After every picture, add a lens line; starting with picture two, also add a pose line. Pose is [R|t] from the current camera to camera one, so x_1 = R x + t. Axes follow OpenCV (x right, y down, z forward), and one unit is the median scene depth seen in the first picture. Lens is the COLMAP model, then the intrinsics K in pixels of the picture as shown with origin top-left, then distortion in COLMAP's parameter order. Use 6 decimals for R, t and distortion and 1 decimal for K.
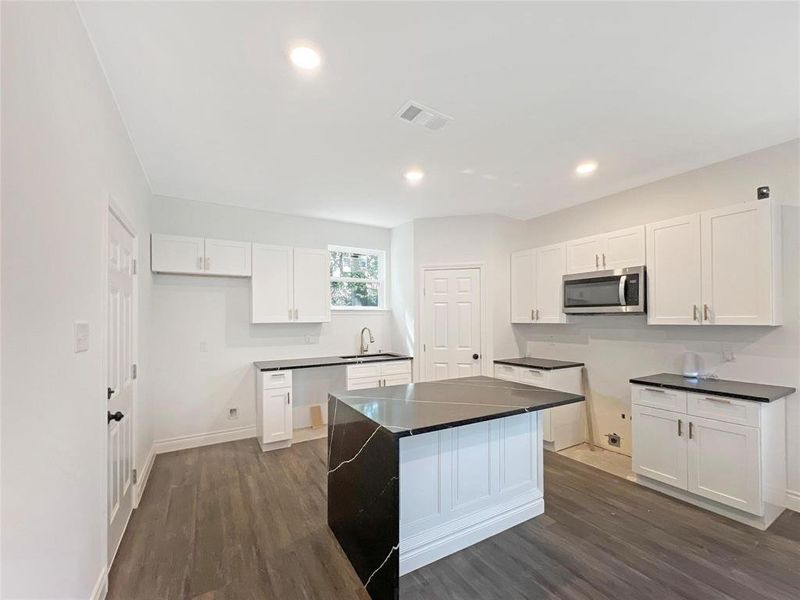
lens RADIAL K [[330.5, 0, 398.7], [0, 330.5, 321.4], [0, 0, 1]] dist [-0.001070, -0.000030]
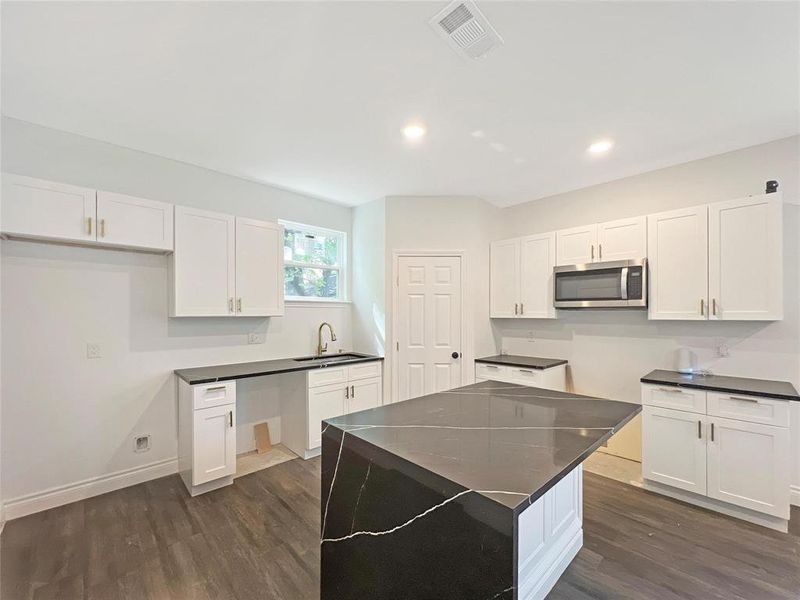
lens RADIAL K [[330.0, 0, 403.4], [0, 330.0, 315.7], [0, 0, 1]] dist [-0.000809, 0.000005]
pose [[0.972537, 0.003407, 0.232723, -0.159171], [-0.003430, 0.999994, -0.000306, 0.000667], [-0.232722, -0.000501, 0.972543, 0.237500]]
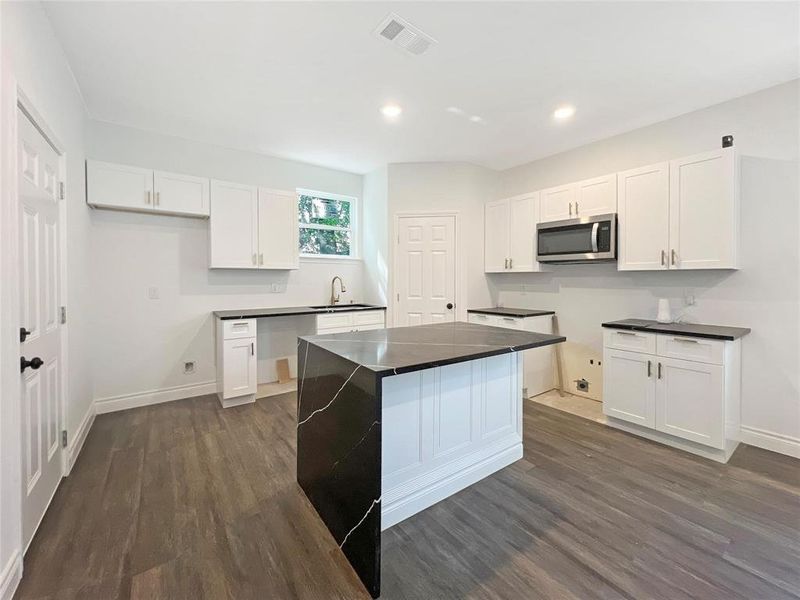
lens RADIAL K [[327.7, 0, 401.6], [0, 327.7, 283.7], [0, 0, 1]] dist [-0.000952, -0.000120]
pose [[0.994518, 0.005582, 0.104416, -0.019157], [-0.006781, 0.999915, 0.011131, 0.043367], [-0.104345, -0.011778, 0.994471, 0.059386]]
